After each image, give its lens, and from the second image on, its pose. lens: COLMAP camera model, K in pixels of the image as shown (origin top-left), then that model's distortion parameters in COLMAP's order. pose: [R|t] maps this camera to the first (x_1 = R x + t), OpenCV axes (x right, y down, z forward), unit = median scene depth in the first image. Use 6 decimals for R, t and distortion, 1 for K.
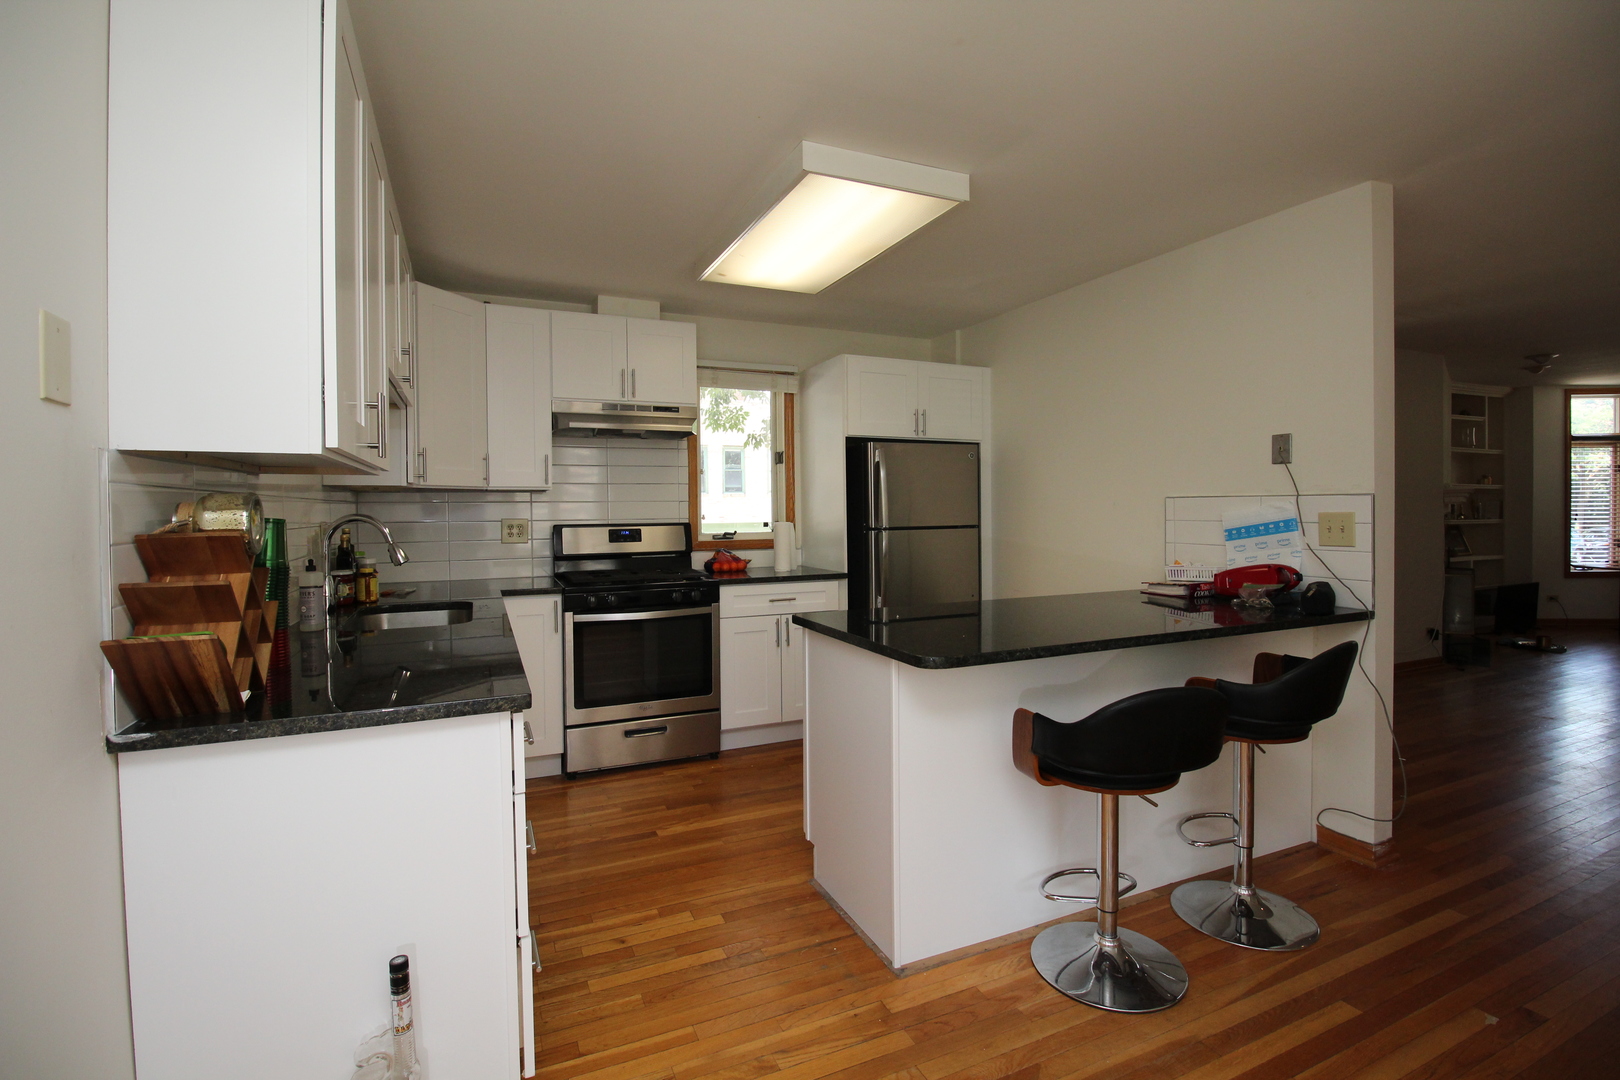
lens RADIAL K [[748.5, 0, 806.1], [0, 748.5, 521.1], [0, 0, 1]] dist [-0.003565, -0.010904]
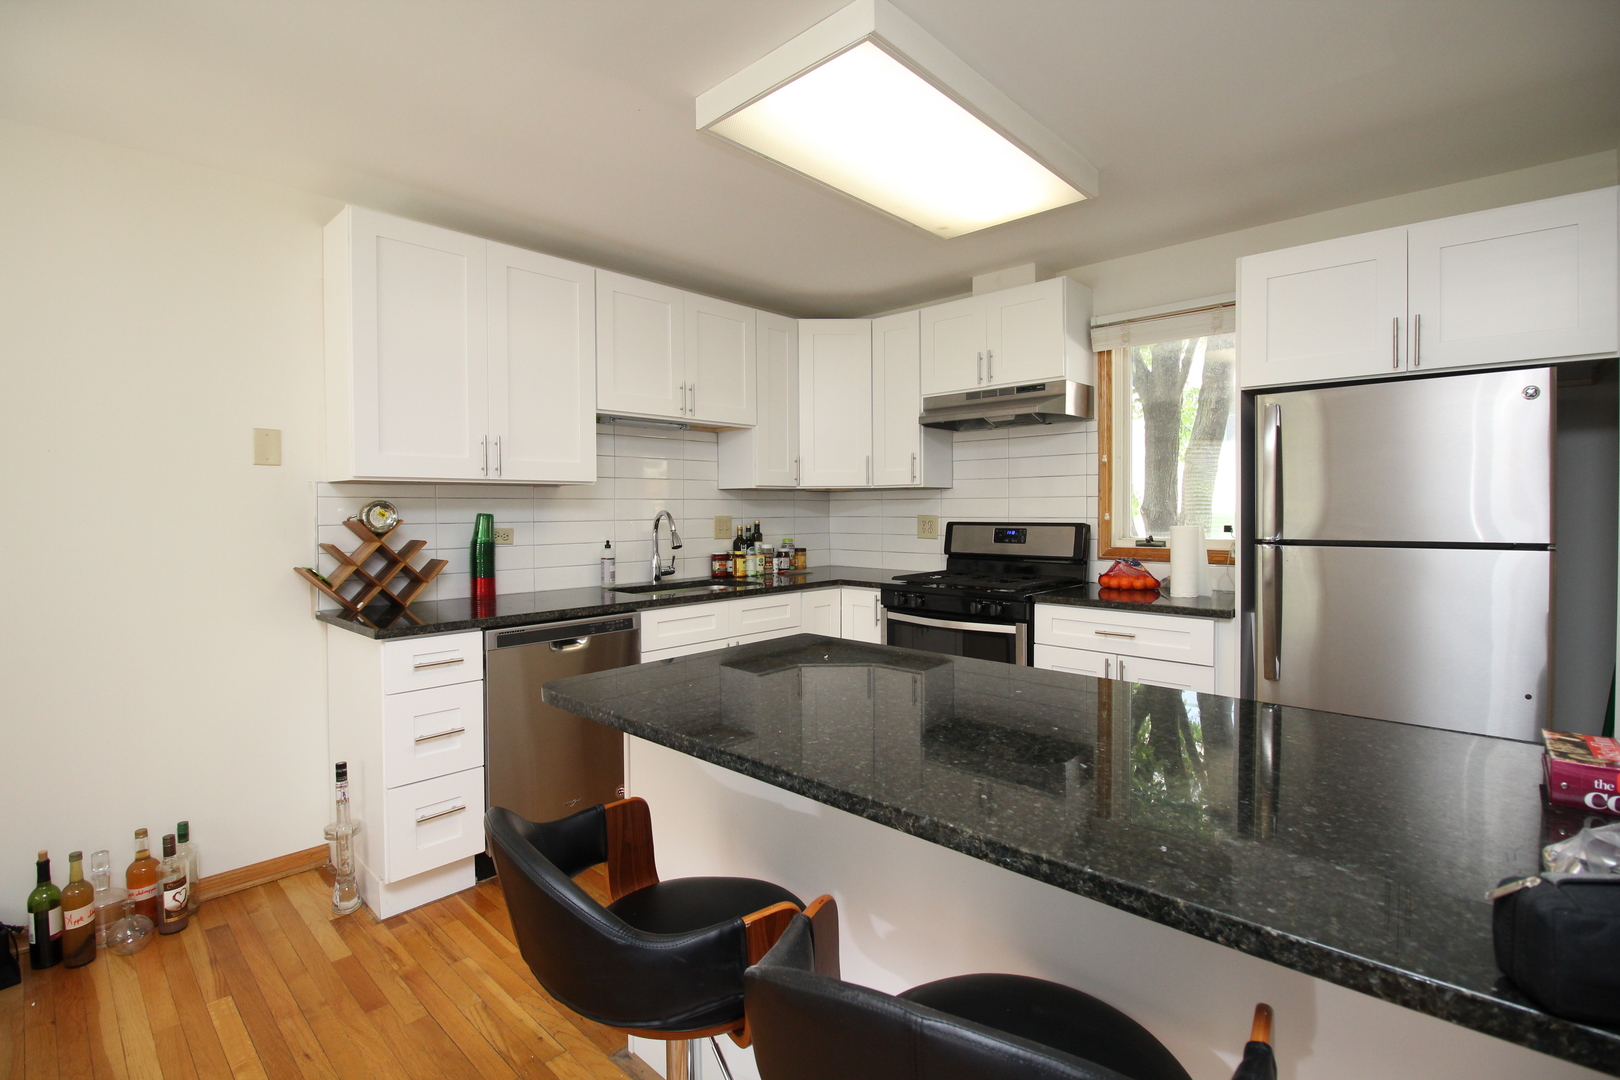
lens RADIAL K [[748.5, 0, 806.1], [0, 748.5, 521.1], [0, 0, 1]] dist [-0.003565, -0.010904]
pose [[0.382721, 0.023122, -0.923575, 0.633284], [-0.013902, 0.999718, 0.019267, -0.015680], [0.923759, 0.005465, 0.382934, 0.561178]]
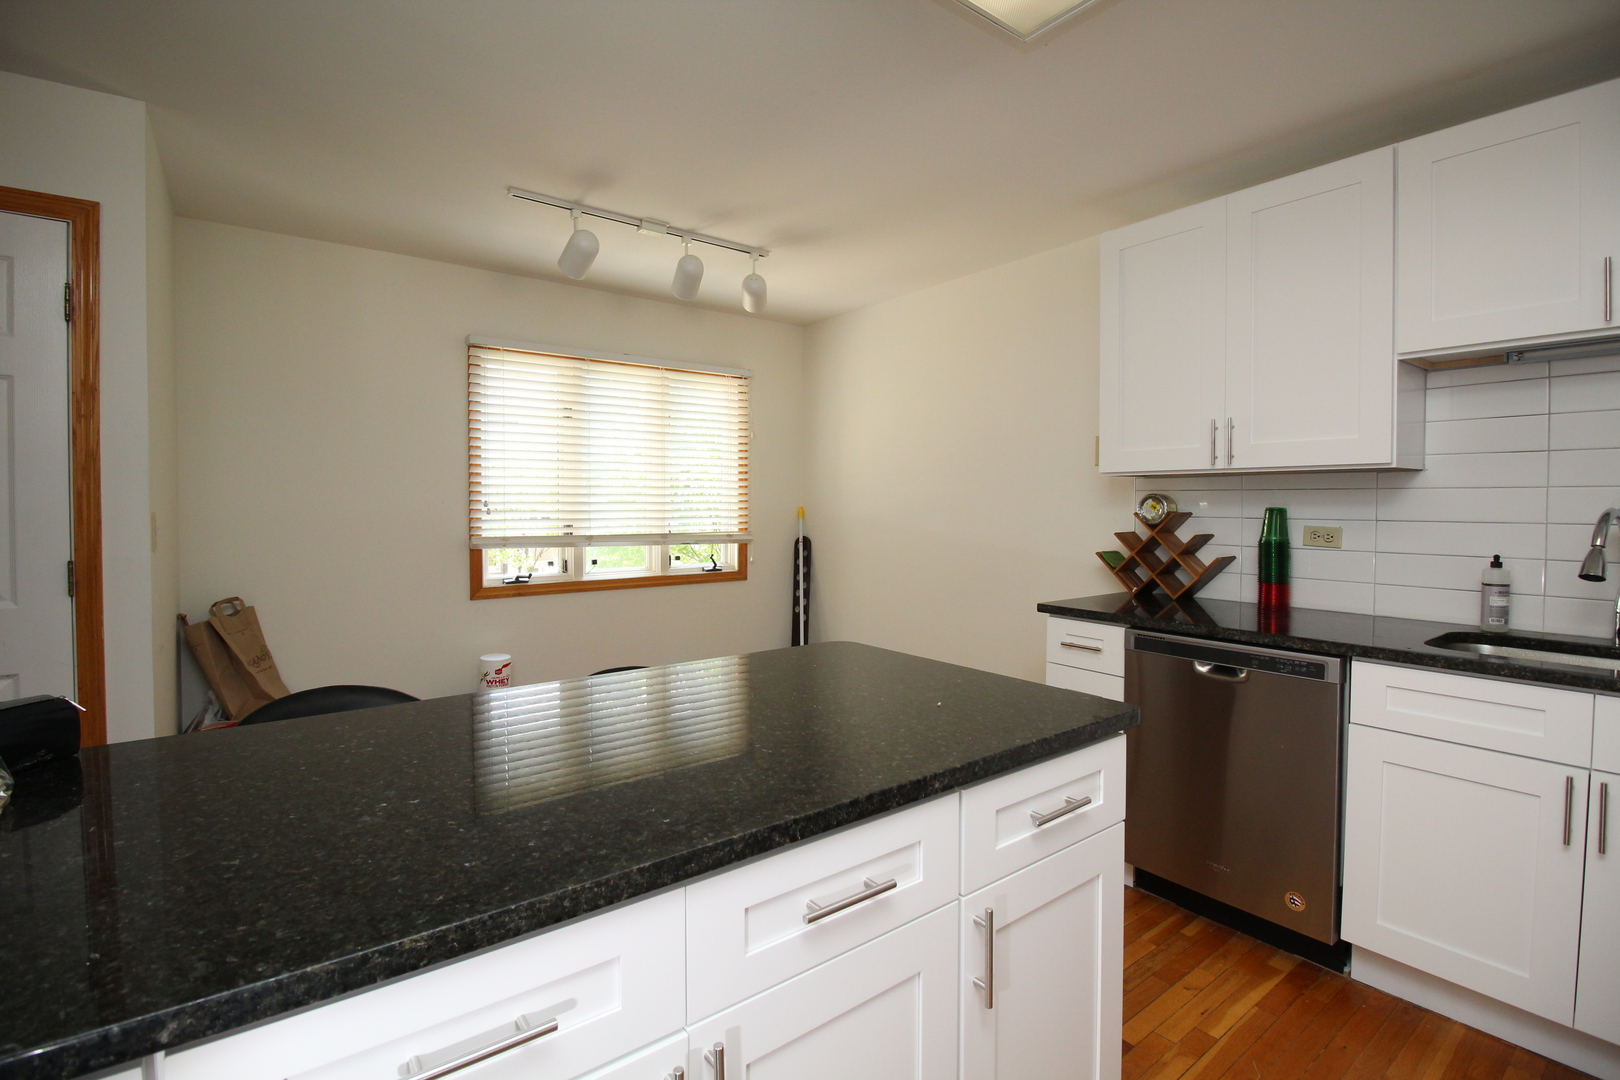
lens RADIAL K [[748.5, 0, 806.1], [0, 748.5, 521.1], [0, 0, 1]] dist [-0.003565, -0.010904]
pose [[-0.974757, 0.014007, -0.222830, 0.271545], [0.003907, 0.998947, 0.045703, -0.025429], [0.223235, 0.043679, -0.973785, 1.207764]]
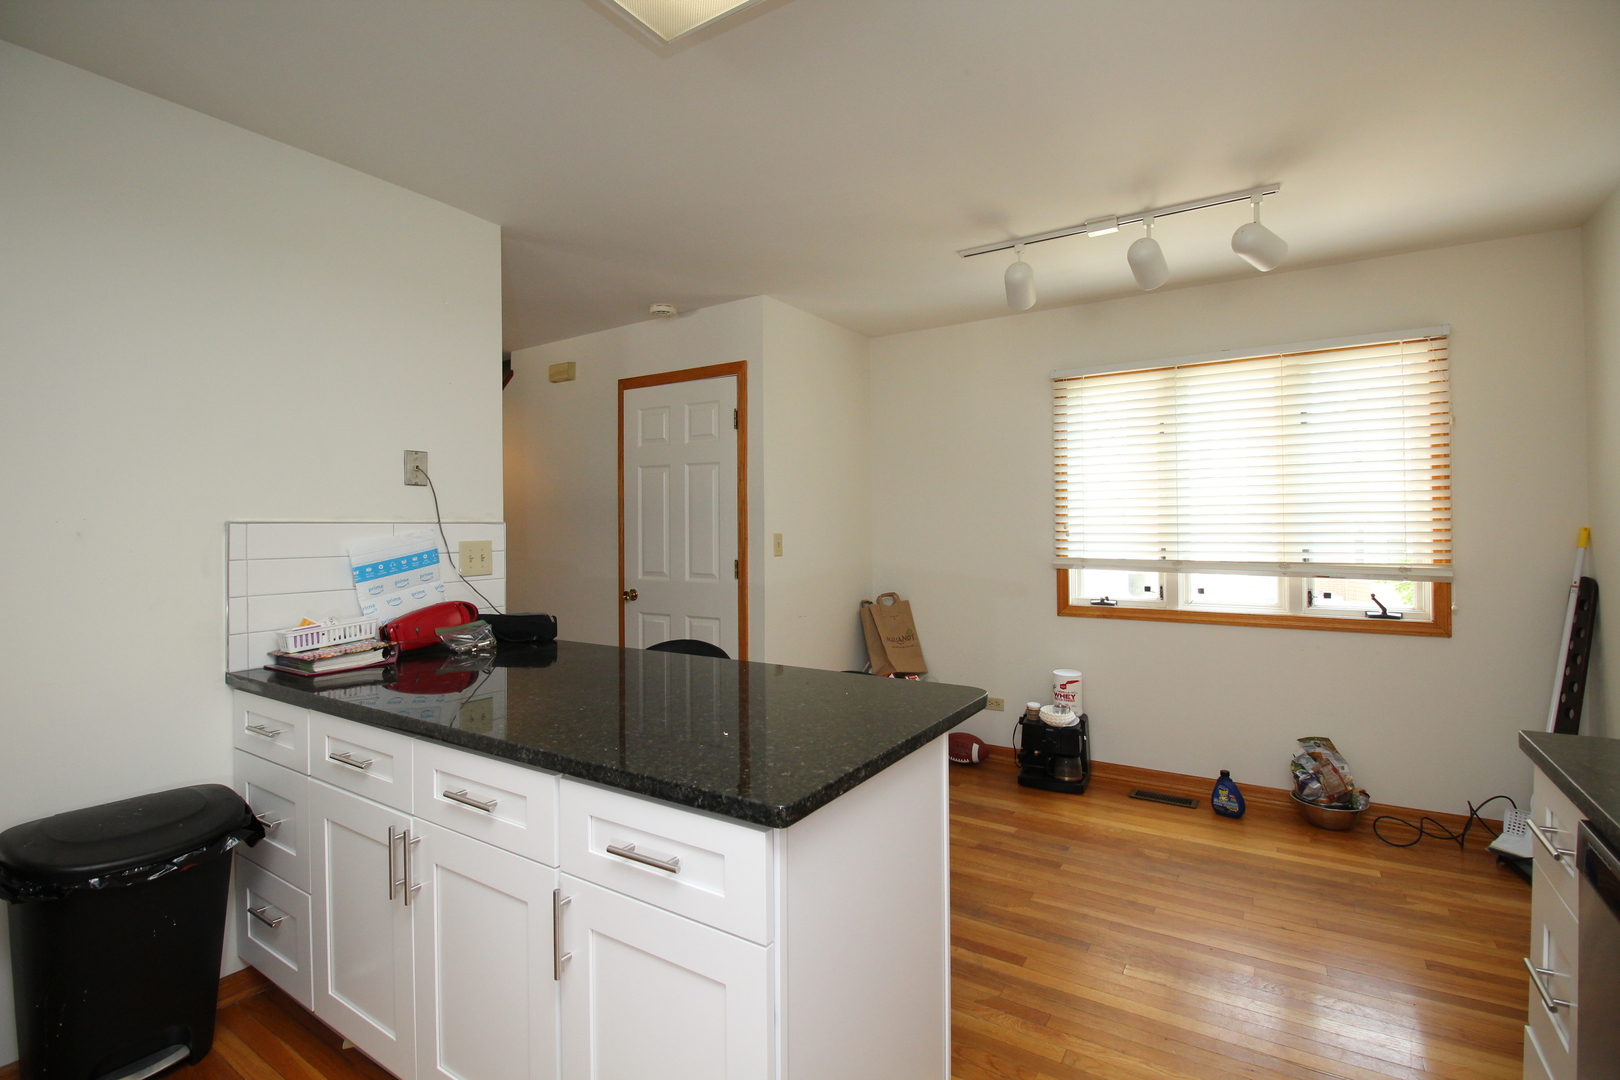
lens RADIAL K [[748.5, 0, 806.1], [0, 748.5, 521.1], [0, 0, 1]] dist [-0.003565, -0.010904]
pose [[-0.541540, 0.019703, 0.840444, -0.293712], [0.030239, 0.999535, -0.003949, -0.017673], [-0.840131, 0.023276, -0.541884, 0.994132]]
